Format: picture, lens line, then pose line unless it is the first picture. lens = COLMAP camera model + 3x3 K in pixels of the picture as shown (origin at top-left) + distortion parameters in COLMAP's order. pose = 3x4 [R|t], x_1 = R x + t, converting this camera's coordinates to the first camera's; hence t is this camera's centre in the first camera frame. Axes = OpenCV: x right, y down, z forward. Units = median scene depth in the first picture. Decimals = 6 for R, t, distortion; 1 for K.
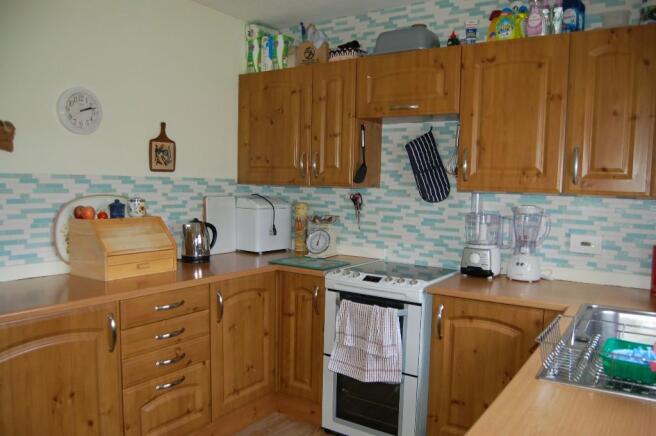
lens RADIAL K [[513.3, 0, 326.8], [0, 513.3, 222.1], [0, 0, 1]] dist [-0.084502, 0.035120]
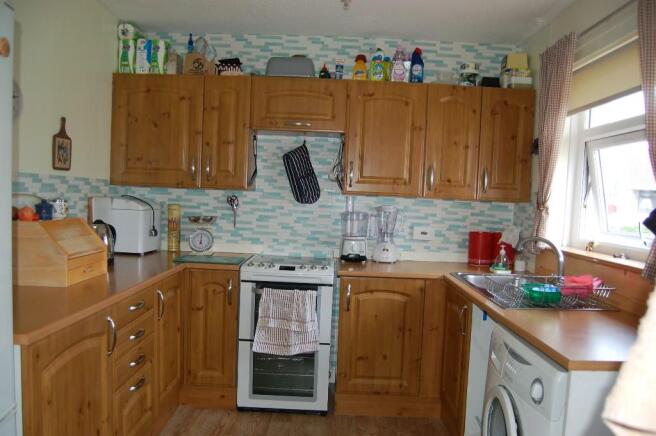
lens RADIAL K [[513.3, 0, 326.4], [0, 513.3, 219.5], [0, 0, 1]] dist [-0.084502, 0.035120]
pose [[0.835262, -0.014254, 0.549668, -0.448111], [0.020093, 0.999788, -0.004606, 0.005569], [-0.549486, 0.014892, 0.835370, -0.035459]]
